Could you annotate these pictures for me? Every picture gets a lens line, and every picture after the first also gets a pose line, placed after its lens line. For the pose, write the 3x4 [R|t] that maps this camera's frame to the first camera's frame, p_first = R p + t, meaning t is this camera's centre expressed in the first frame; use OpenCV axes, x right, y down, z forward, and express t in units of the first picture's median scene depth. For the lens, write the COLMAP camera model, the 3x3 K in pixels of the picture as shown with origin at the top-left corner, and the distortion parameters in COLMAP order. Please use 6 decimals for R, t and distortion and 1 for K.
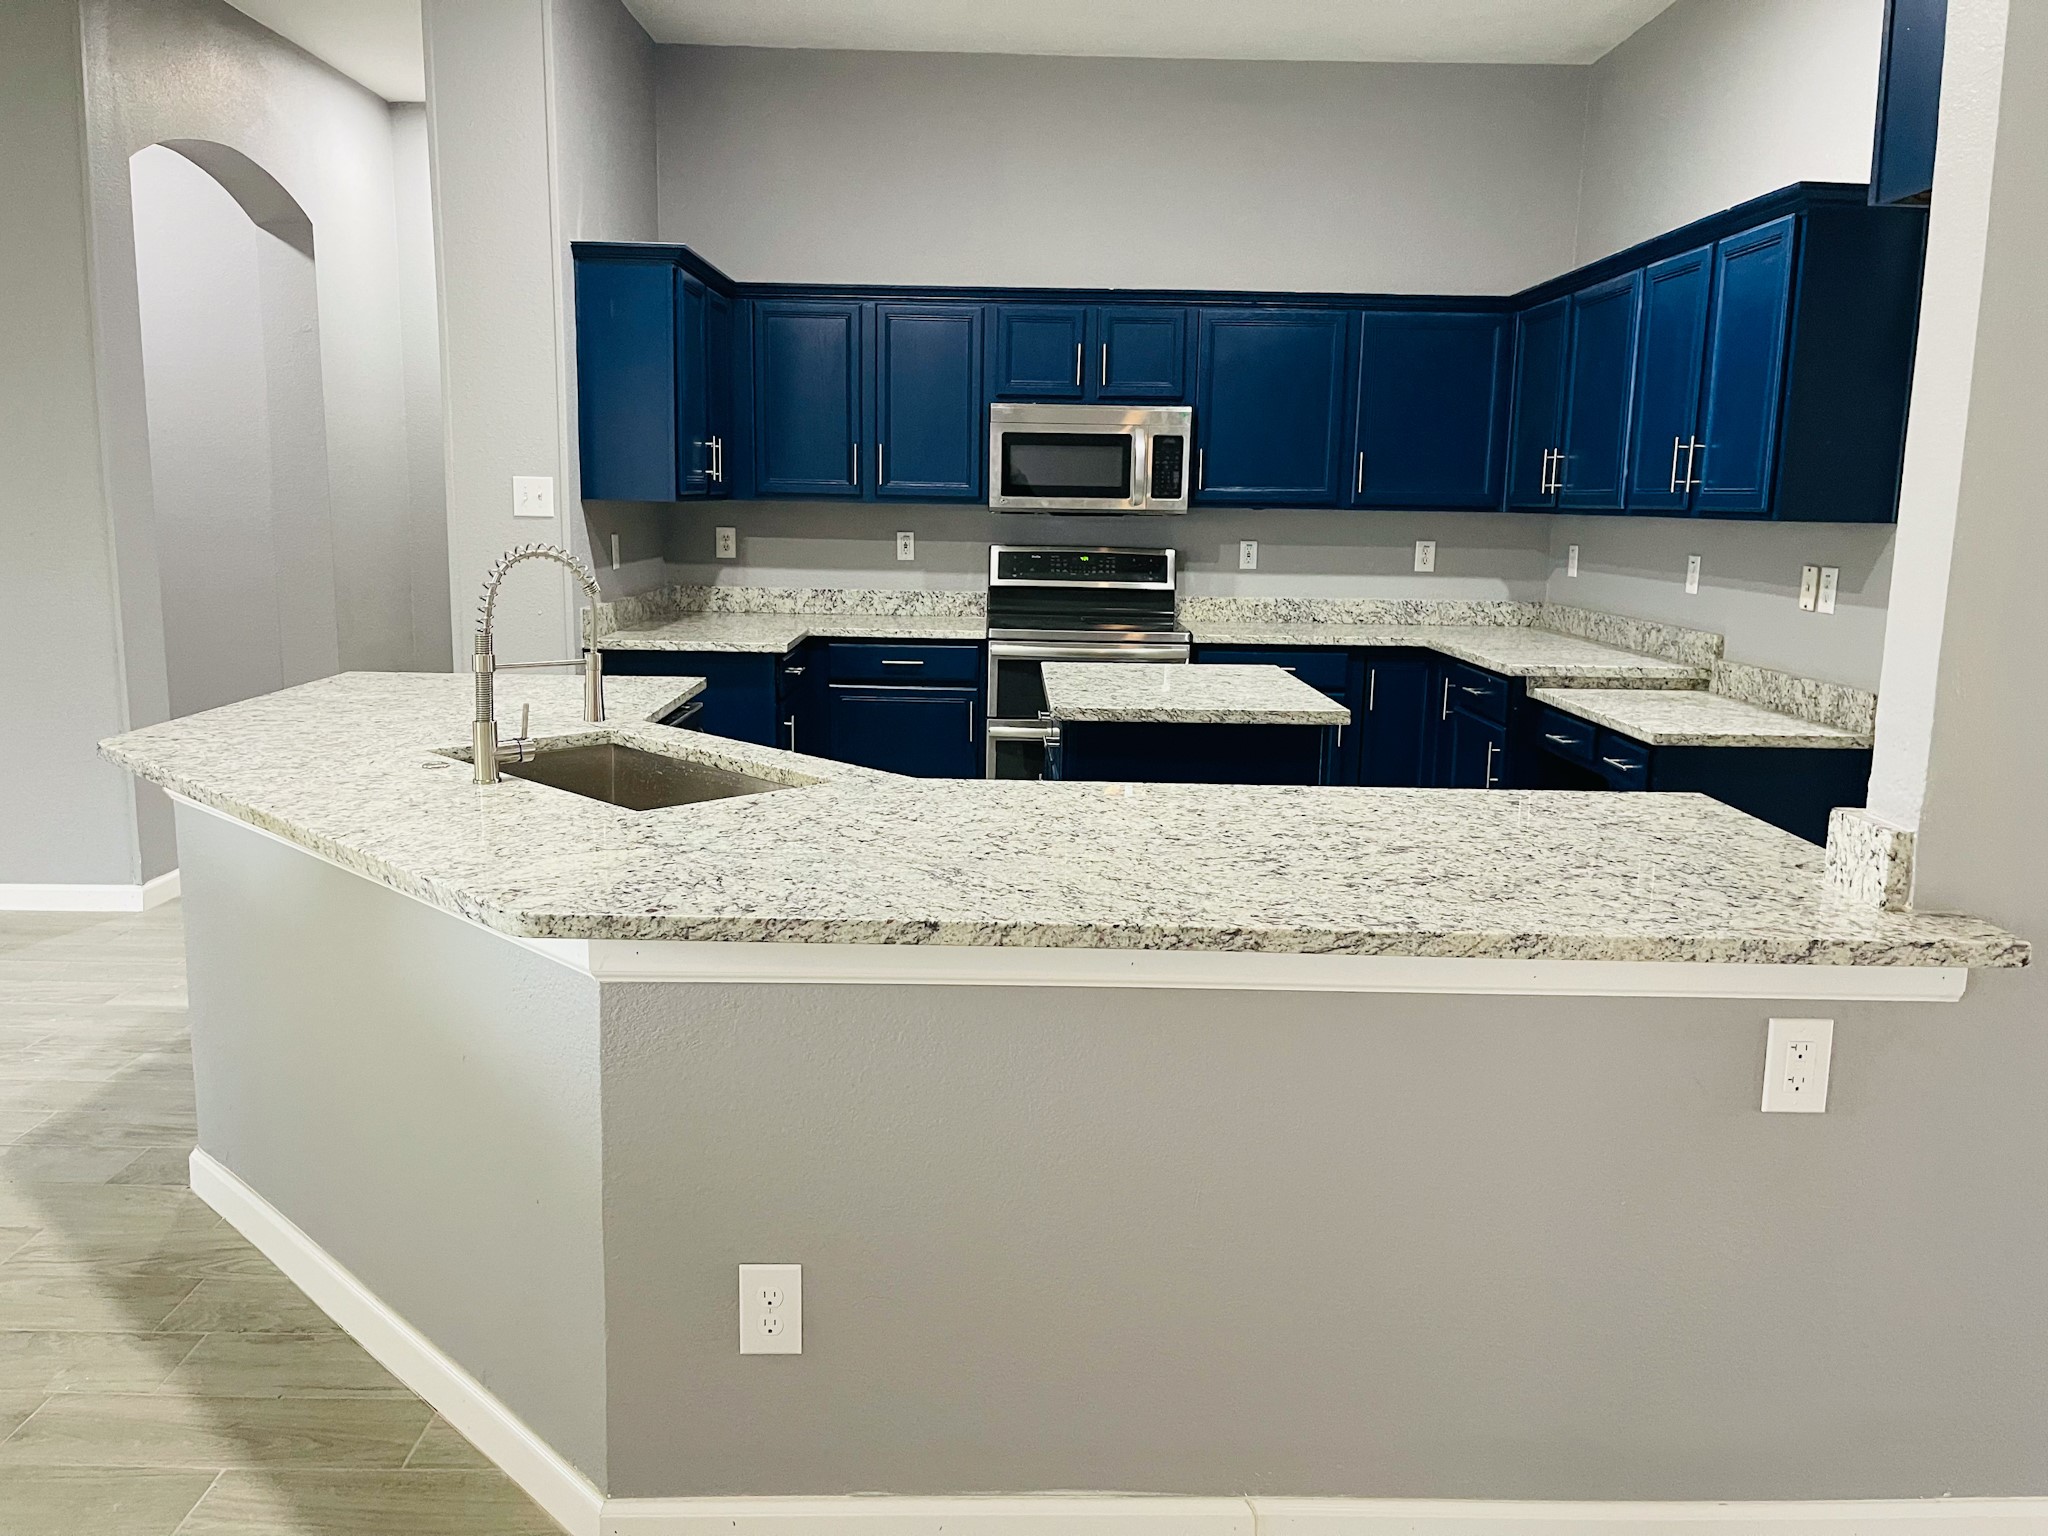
lens RADIAL K [[1543.1, 0, 1029.4], [0, 1543.1, 754.5], [0, 0, 1]] dist [0.071592, -0.090529]
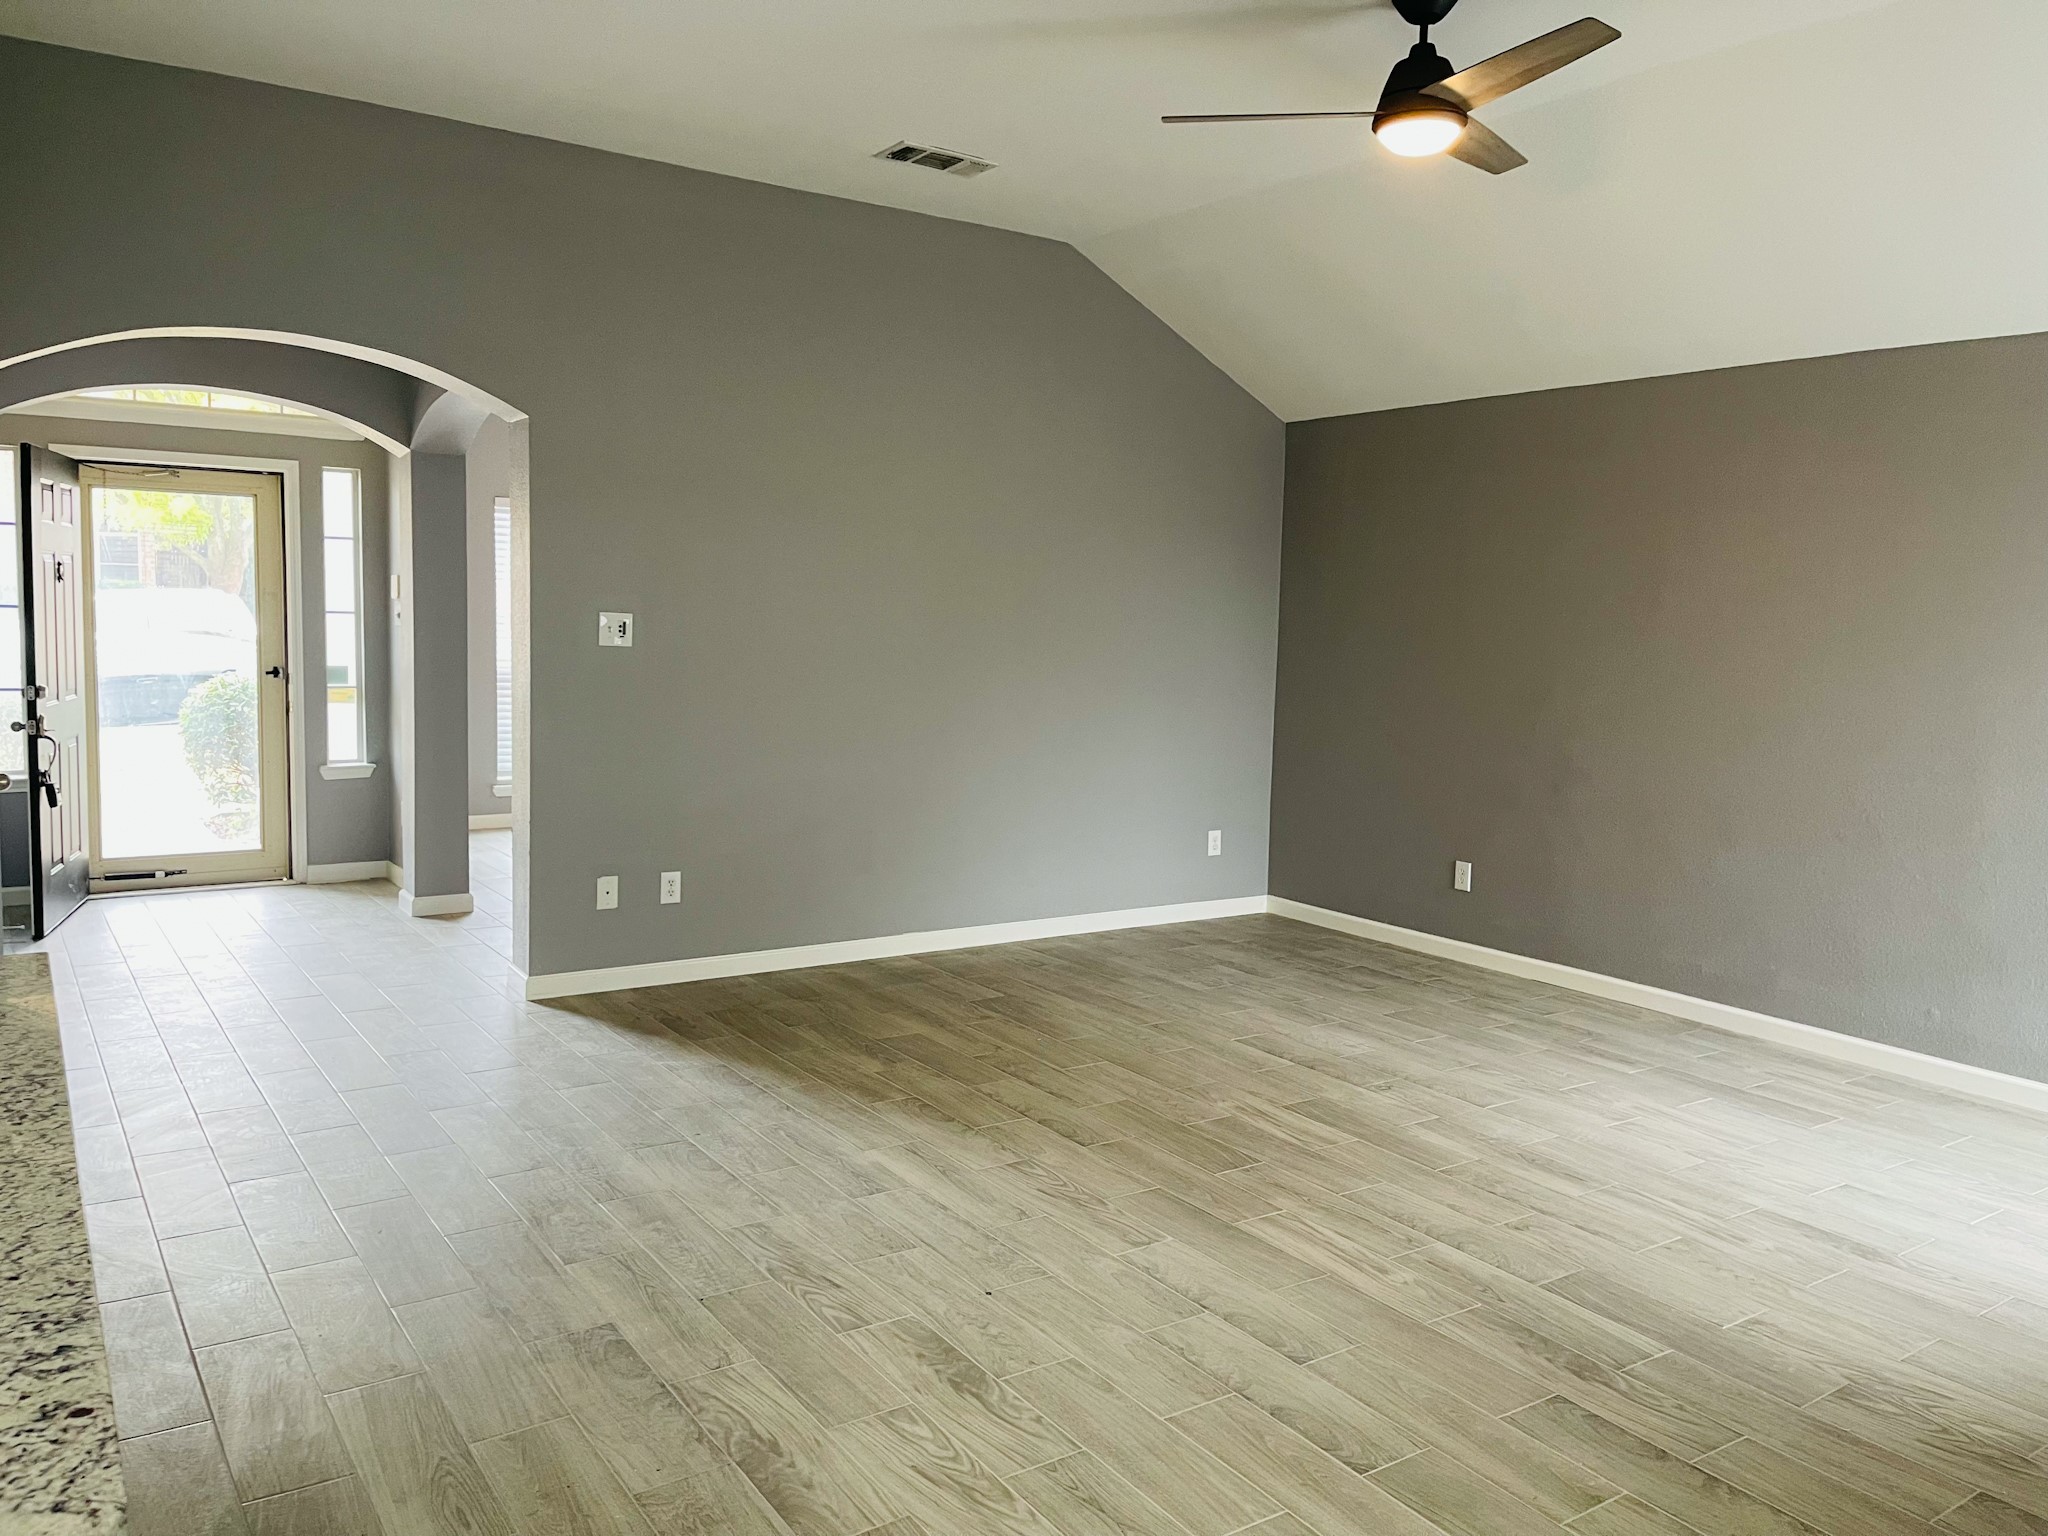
lens RADIAL K [[1543.1, 0, 1037.8], [0, 1543.1, 753.5], [0, 0, 1]] dist [0.071592, -0.090529]
pose [[-0.552604, -0.115304, 0.825429, -0.293033], [0.101743, 0.973644, 0.204122, -0.074129], [-0.827210, 0.196780, -0.526308, 0.309196]]
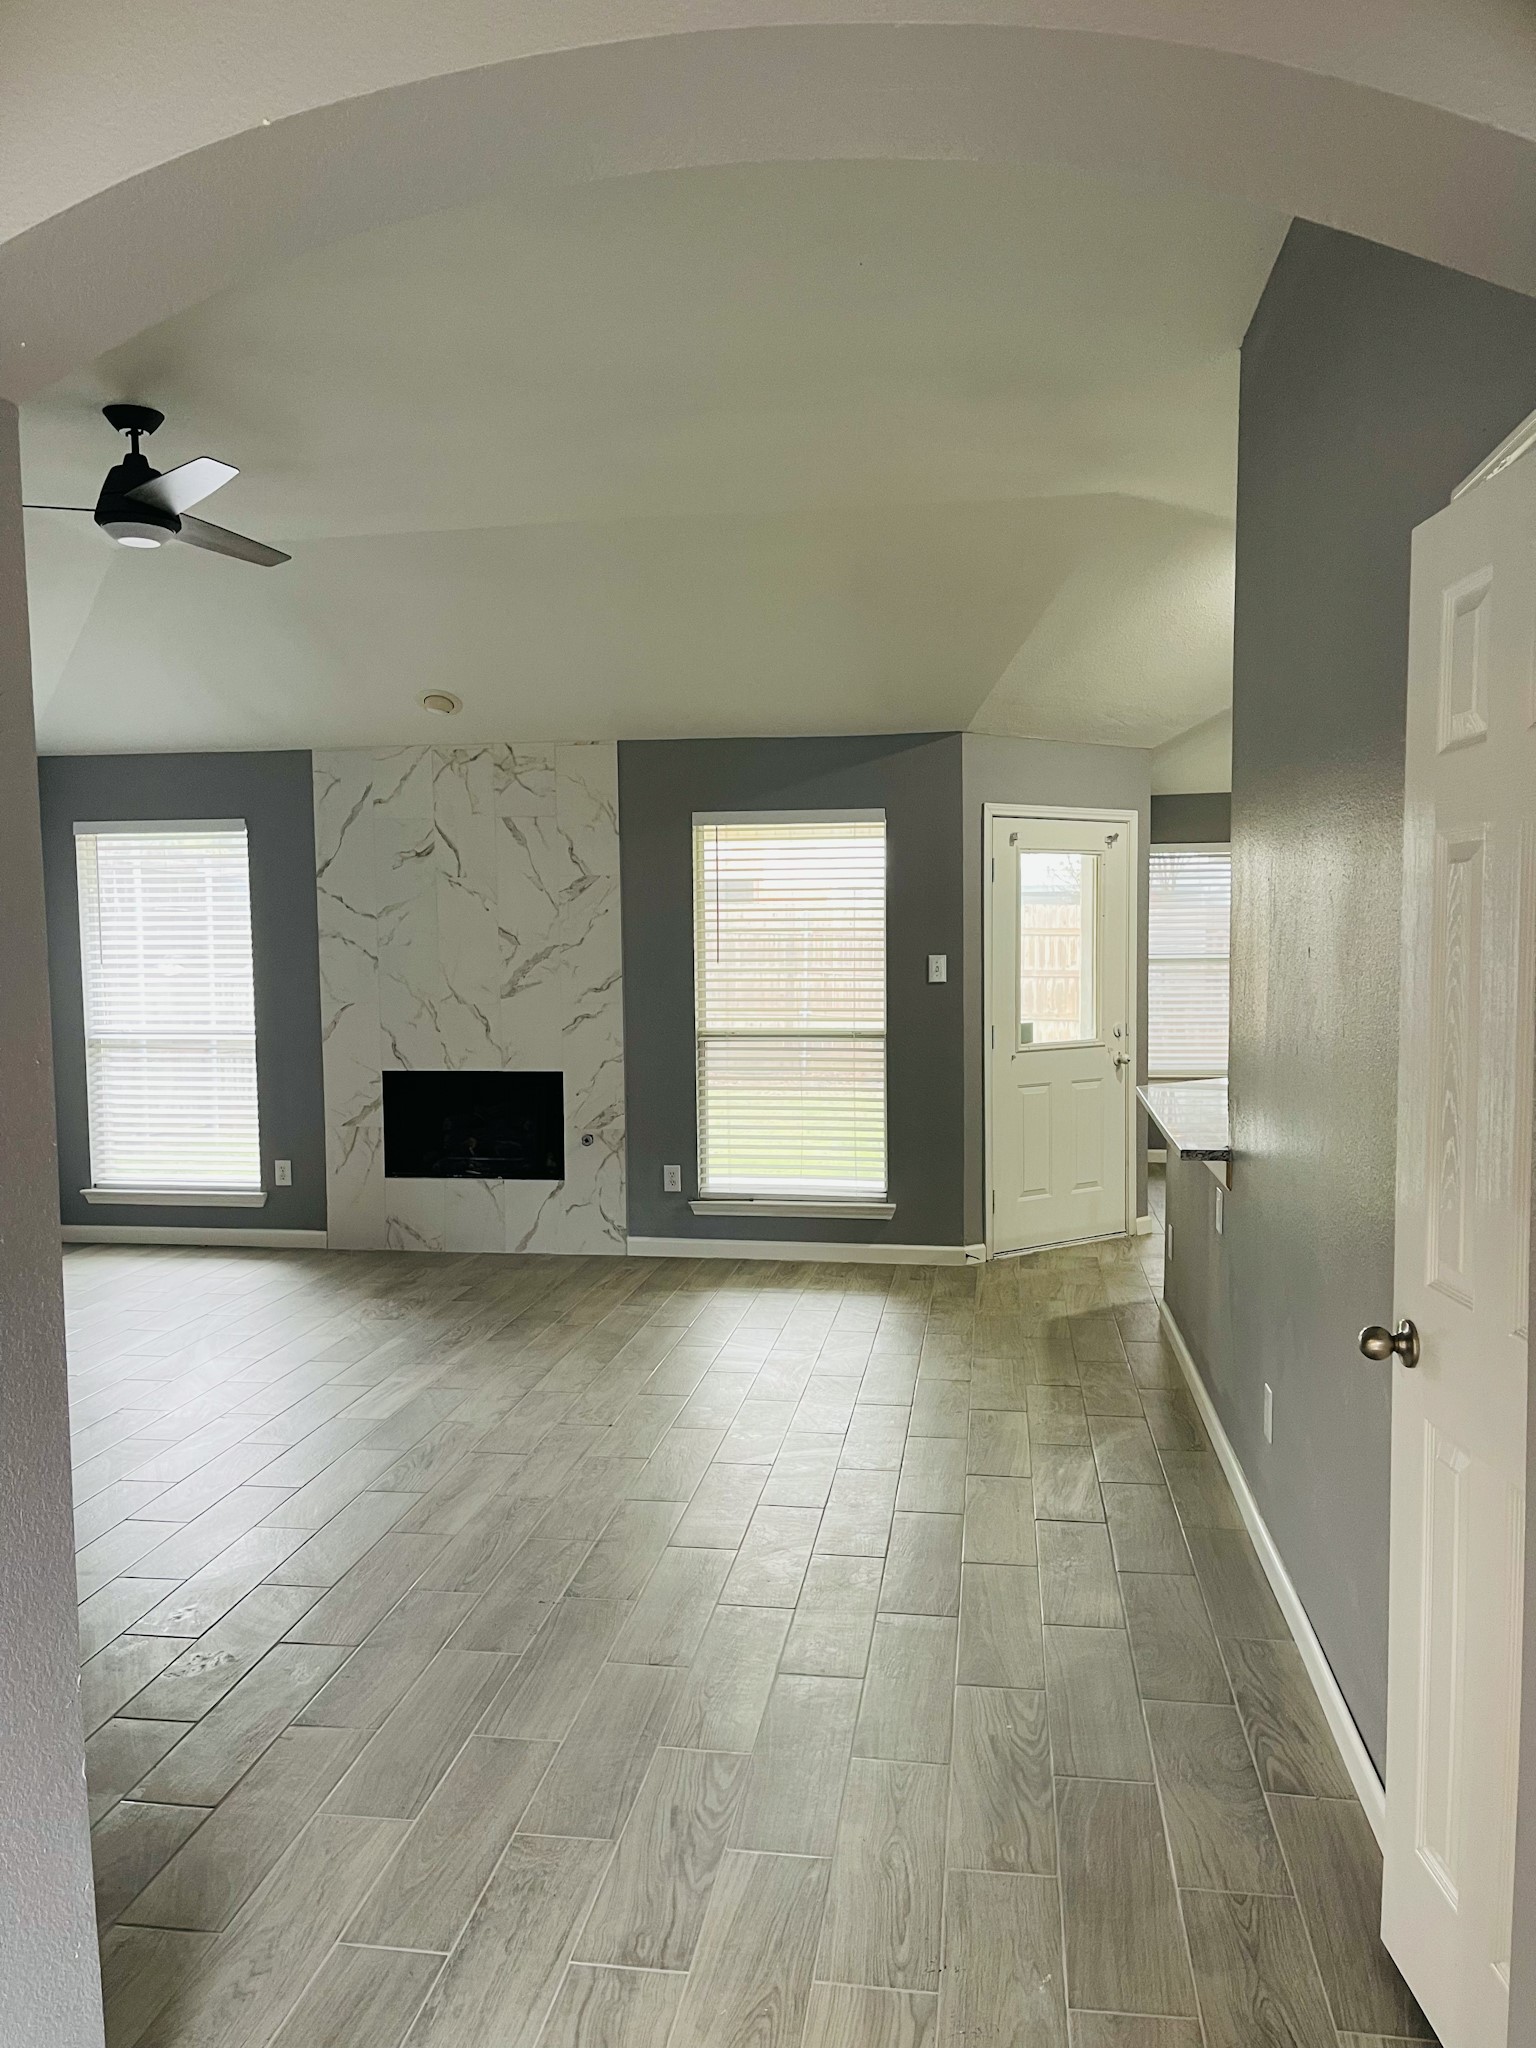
lens RADIAL K [[1543.1, 0, 755.2], [0, 1543.1, 1043.3], [0, 0, 1]] dist [0.071592, -0.090529]
pose [[-0.172951, 0.054499, -0.983422, 0.975120], [-0.158852, 0.983853, 0.082459, -0.041877], [0.972036, 0.170480, -0.161501, 0.231393]]
